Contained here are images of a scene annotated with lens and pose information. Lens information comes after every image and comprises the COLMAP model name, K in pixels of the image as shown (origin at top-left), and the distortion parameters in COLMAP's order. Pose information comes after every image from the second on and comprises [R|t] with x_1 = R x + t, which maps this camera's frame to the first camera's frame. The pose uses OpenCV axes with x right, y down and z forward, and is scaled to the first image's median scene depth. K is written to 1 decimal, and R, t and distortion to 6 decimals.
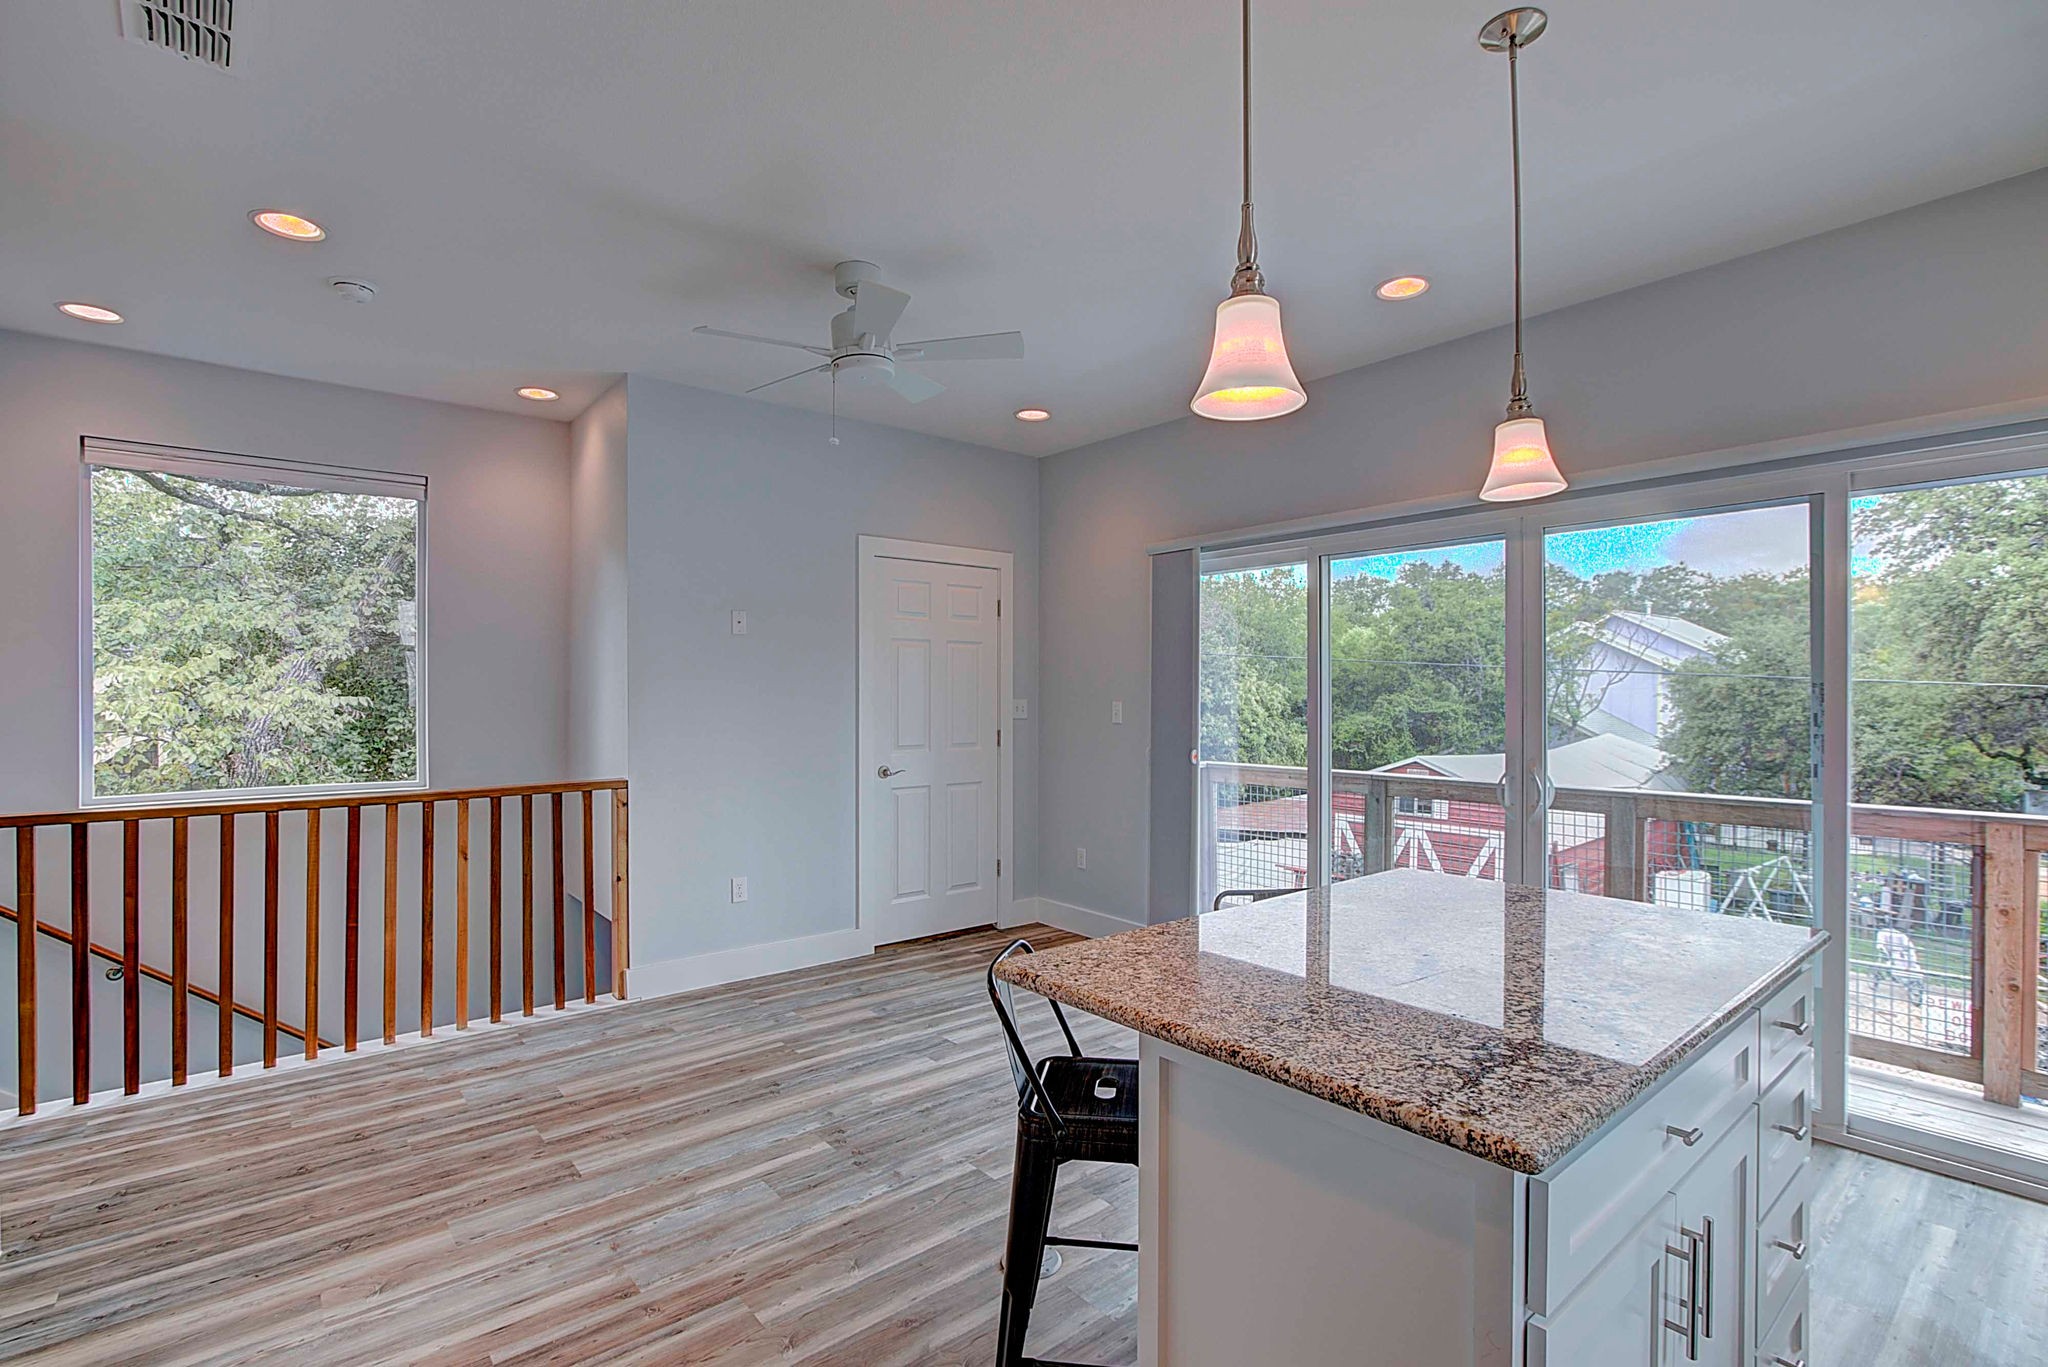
lens RADIAL K [[952.5, 0, 1046.0], [0, 952.5, 687.8], [0, 0, 1]] dist [-0.014292, 0.003142]
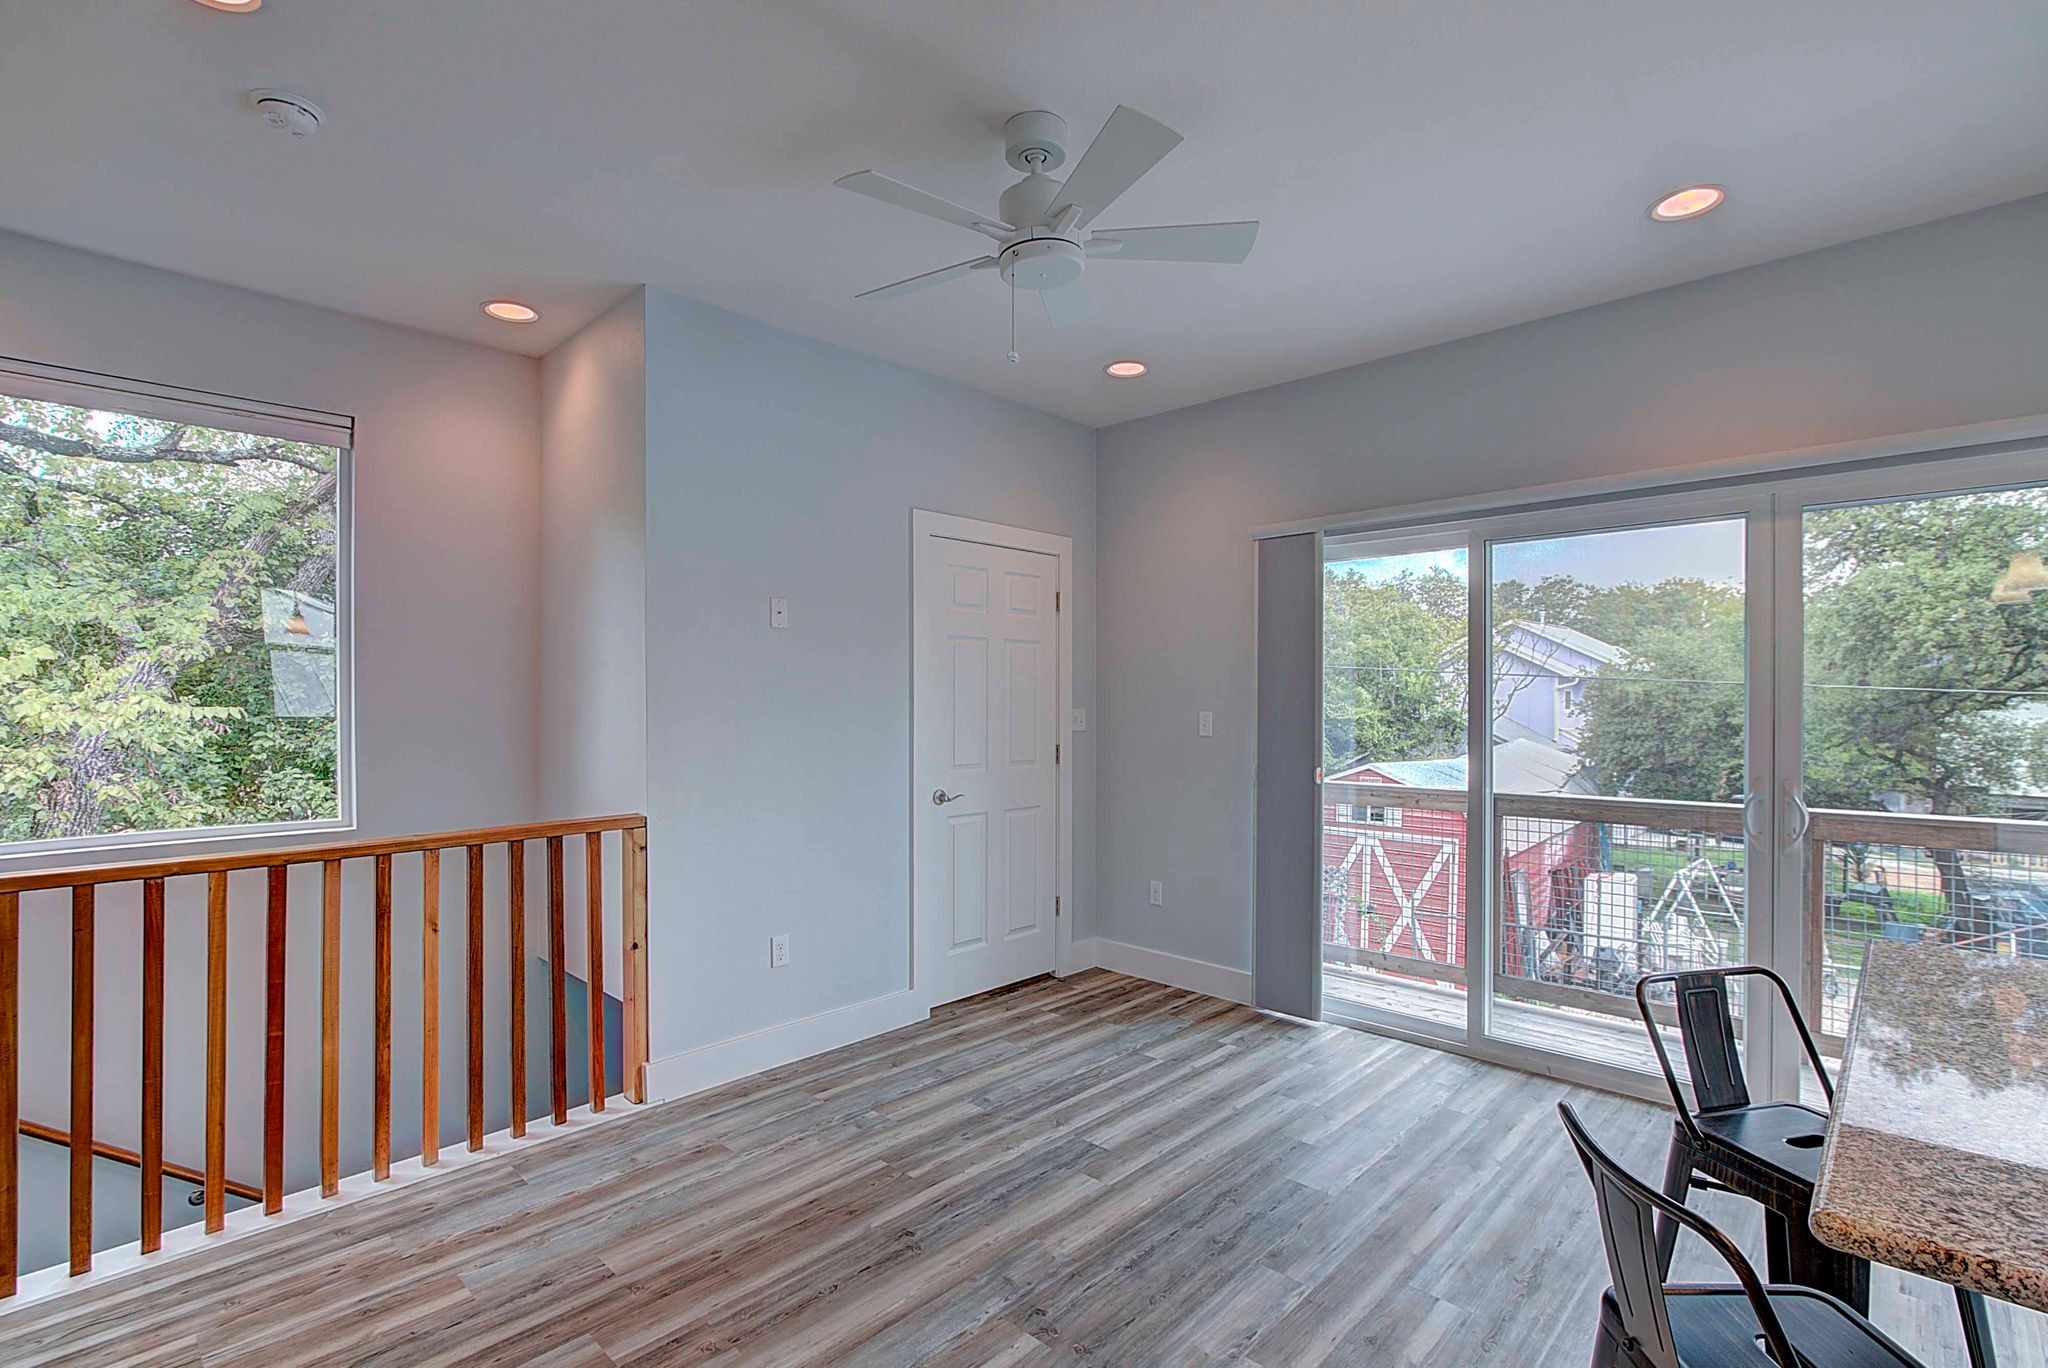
lens RADIAL K [[952.5, 0, 1045.0], [0, 952.5, 696.5], [0, 0, 1]] dist [-0.014292, 0.003142]
pose [[0.993446, -0.001149, 0.114294, -0.210099], [0.000867, 0.999996, 0.002513, -0.001347], [-0.114297, -0.002397, 0.993444, 0.204204]]
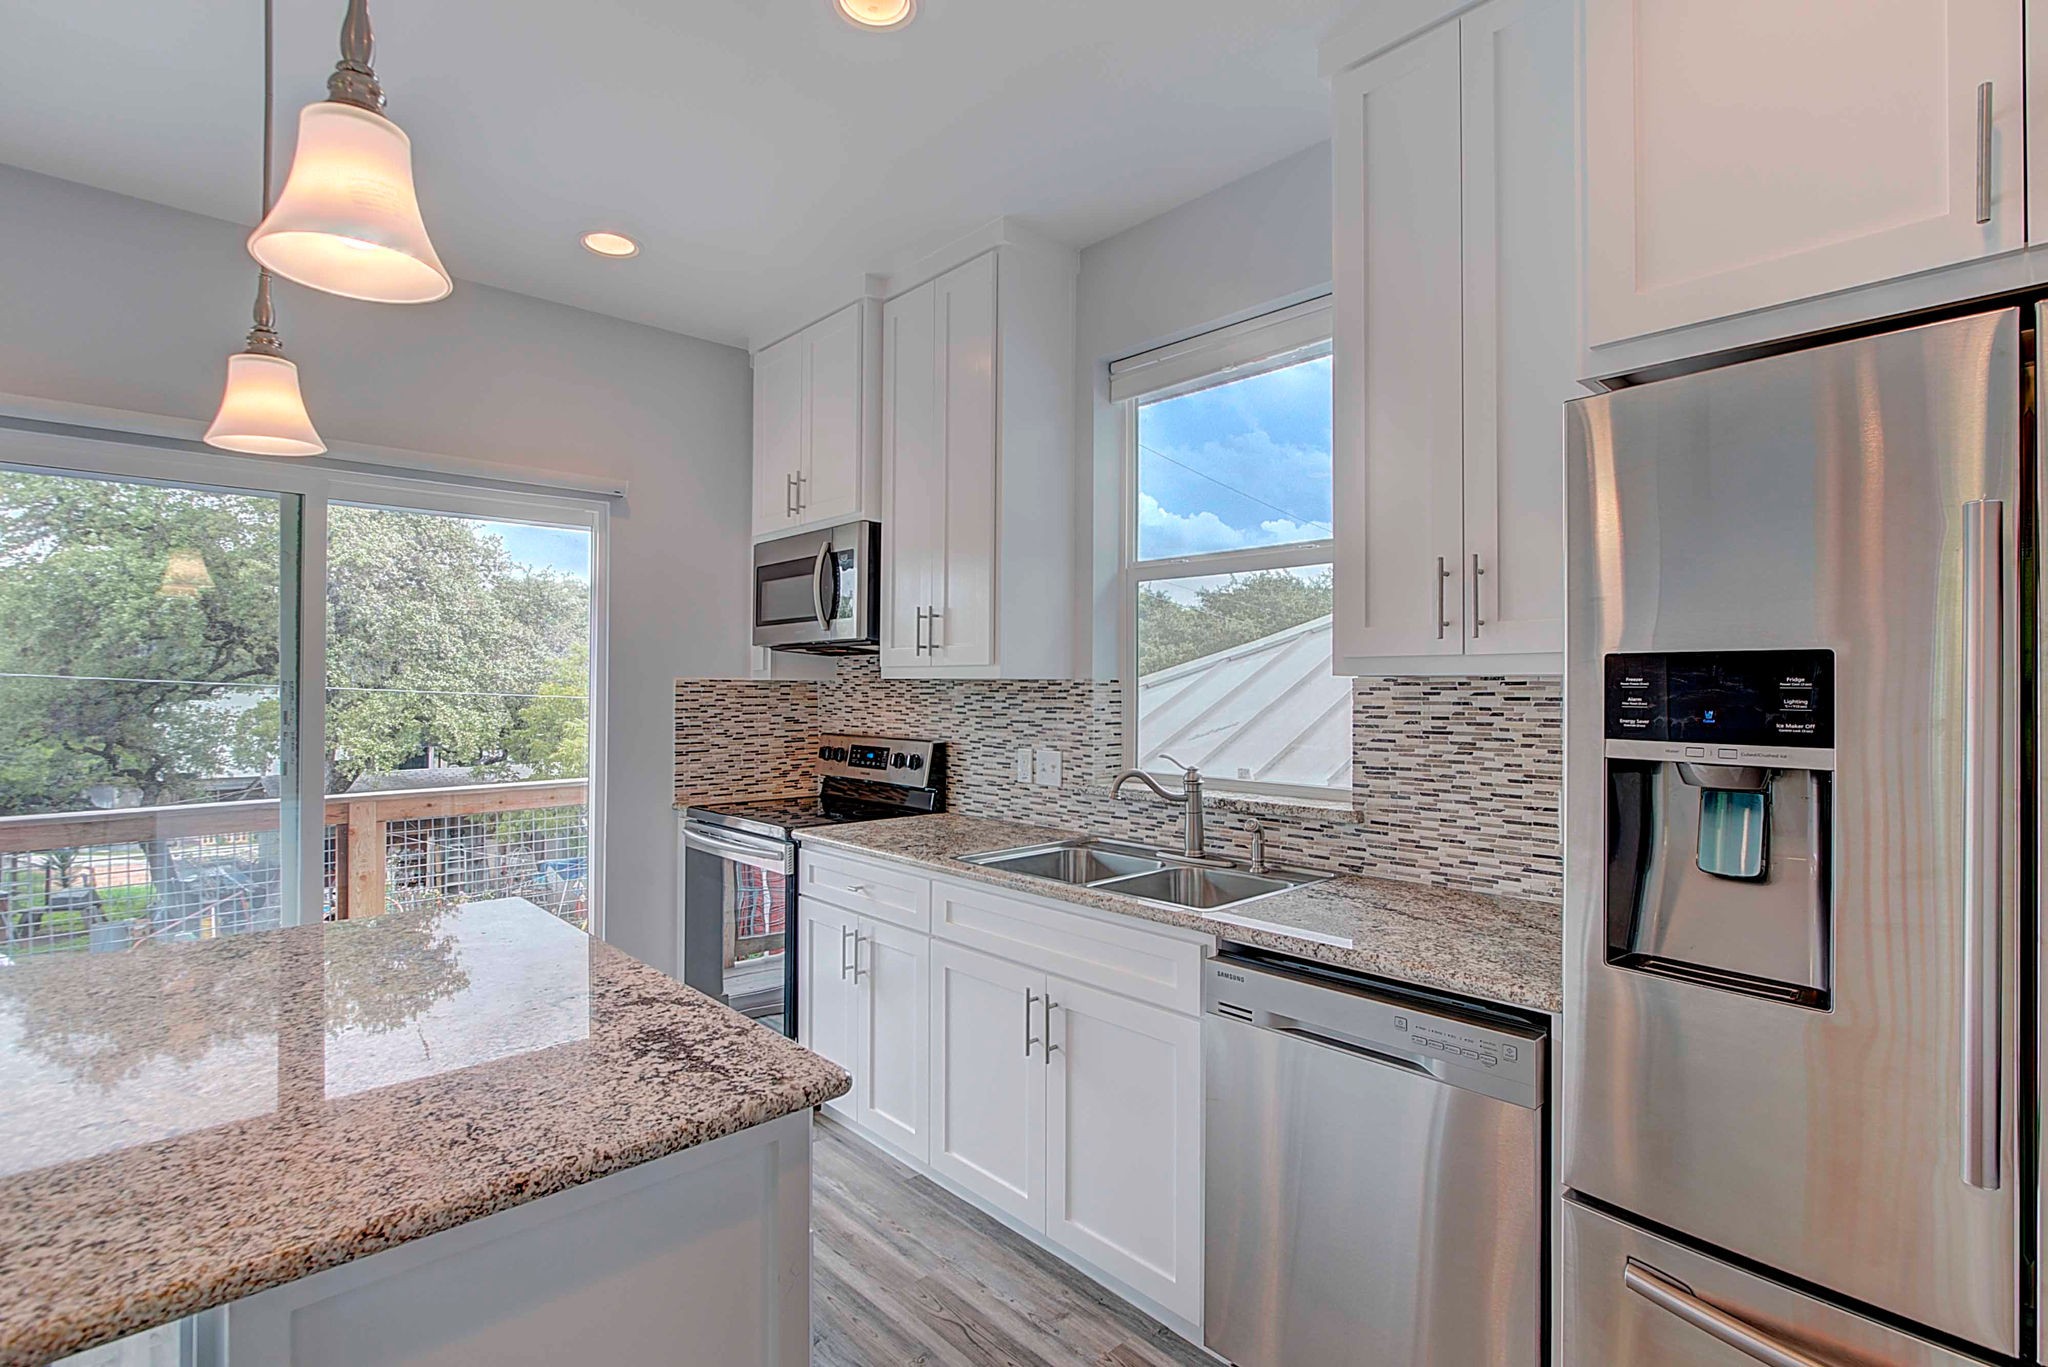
lens RADIAL K [[952.5, 0, 1030.9], [0, 952.5, 686.3], [0, 0, 1]] dist [-0.014292, 0.003142]
pose [[-0.047546, 0.001438, 0.998868, -0.160965], [-0.004414, 0.999989, -0.001649, -0.000246], [-0.998859, -0.004487, -0.047540, 0.189592]]
